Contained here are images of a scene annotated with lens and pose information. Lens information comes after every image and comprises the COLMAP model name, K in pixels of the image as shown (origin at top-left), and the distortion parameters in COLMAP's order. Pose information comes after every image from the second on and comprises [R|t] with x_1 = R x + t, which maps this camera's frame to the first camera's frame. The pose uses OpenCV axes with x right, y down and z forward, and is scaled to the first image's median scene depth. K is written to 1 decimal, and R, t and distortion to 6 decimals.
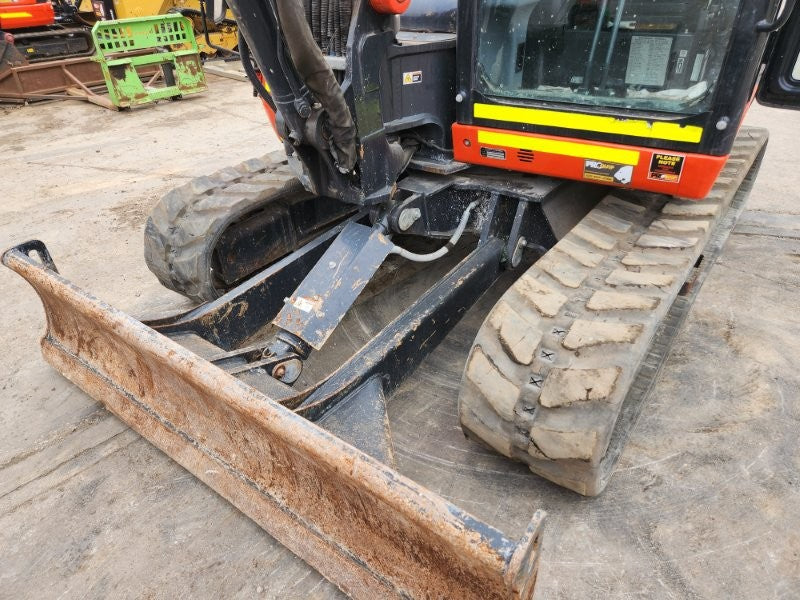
lens RADIAL K [[532.7, 0, 395.3], [0, 532.7, 306.5], [0, 0, 1]] dist [0.063428, -0.049985]
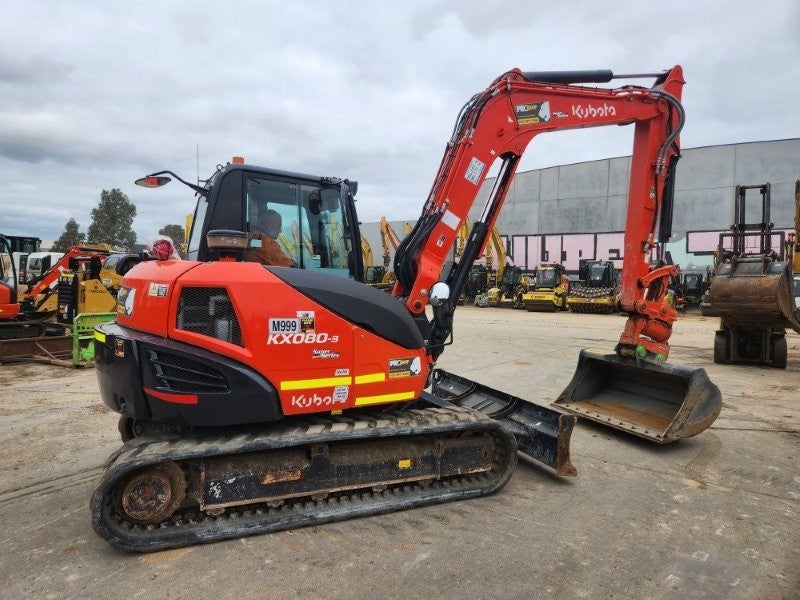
lens RADIAL K [[529.8, 0, 386.4], [0, 529.8, 301.1], [0, 0, 1]] dist [0.074296, -0.060655]
pose [[0.983904, 0.043318, 0.173366, 0.053021], [0.053281, 0.854928, -0.516002, 0.290072], [-0.170568, 0.516934, 0.838860, -0.469320]]
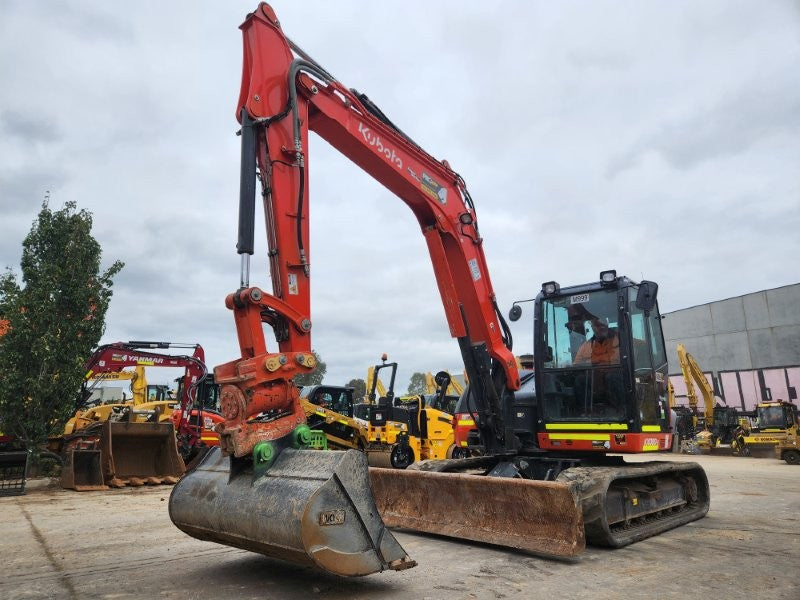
lens RADIAL K [[532.7, 0, 392.6], [0, 532.7, 312.1], [0, 0, 1]] dist [0.063428, -0.049985]
pose [[0.989609, 0.004077, -0.143724, 0.062244], [-0.106533, 0.692097, -0.713899, 0.393017], [0.096561, 0.721793, 0.685340, -0.409572]]
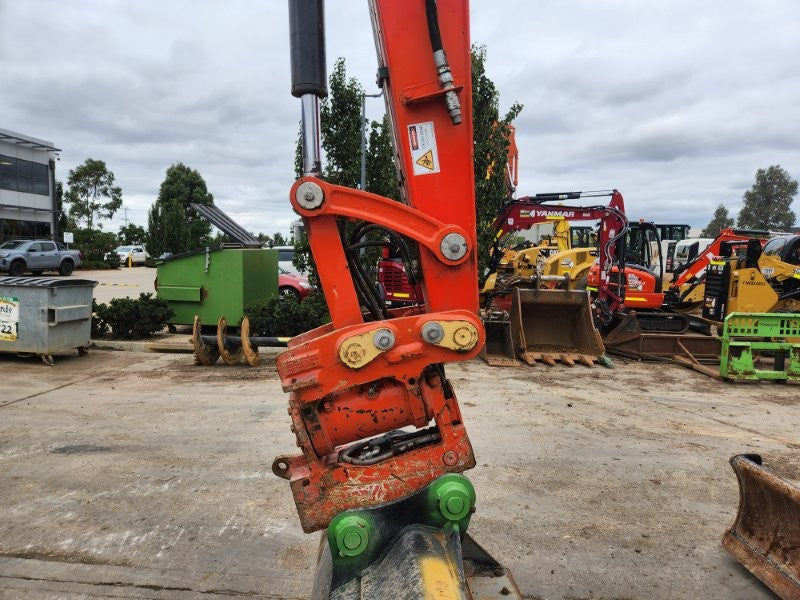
lens RADIAL K [[532.7, 0, 399.3], [0, 532.7, 293.4], [0, 0, 1]] dist [0.063428, -0.049985]
pose [[0.631941, 0.093976, -0.769298, -0.086124], [-0.458380, 0.845715, -0.273227, 0.111719], [0.624930, 0.525294, 0.577519, -0.187682]]
